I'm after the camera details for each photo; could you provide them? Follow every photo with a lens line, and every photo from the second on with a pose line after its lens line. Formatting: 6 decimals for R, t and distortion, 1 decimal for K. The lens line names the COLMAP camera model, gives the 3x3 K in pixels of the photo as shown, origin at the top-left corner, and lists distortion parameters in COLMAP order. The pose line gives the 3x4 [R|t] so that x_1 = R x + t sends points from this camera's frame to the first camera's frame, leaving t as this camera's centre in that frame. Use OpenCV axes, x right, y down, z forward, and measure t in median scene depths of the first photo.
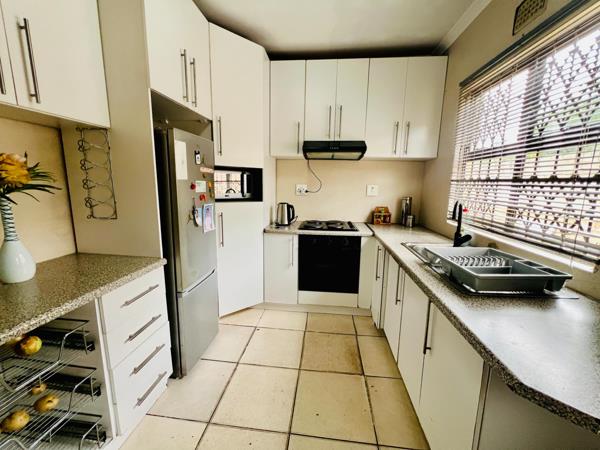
lens RADIAL K [[239.1, 0, 300.0], [0, 239.1, 225.0], [0, 0, 1]] dist [-0.001377, -0.000167]
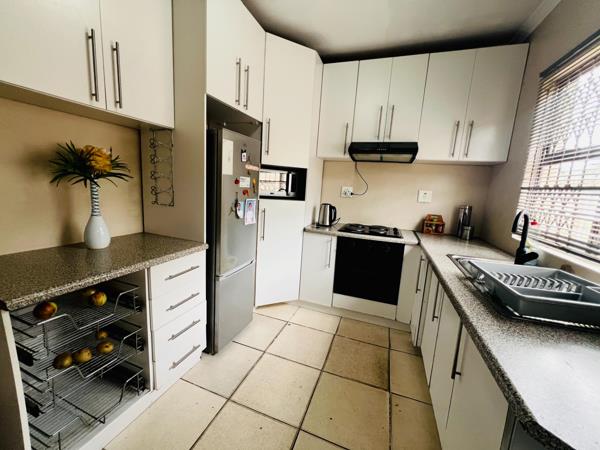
lens RADIAL K [[239.1, 0, 300.0], [0, 239.1, 225.0], [0, 0, 1]] dist [-0.001377, -0.000167]
pose [[0.970466, 0.079770, -0.227666, 0.091236], [-0.083646, 0.996468, -0.007411, 0.020157], [0.226271, 0.026236, 0.973711, 0.001034]]
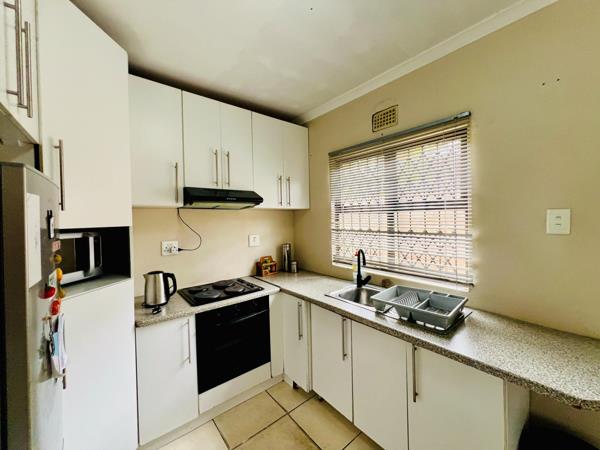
lens RADIAL K [[239.1, 0, 300.0], [0, 239.1, 225.0], [0, 0, 1]] dist [-0.001377, -0.000167]
pose [[0.705790, -0.048320, 0.706771, -0.392111], [0.152114, 0.984737, -0.084579, -0.161153], [-0.691897, 0.167205, 0.702368, 0.329147]]
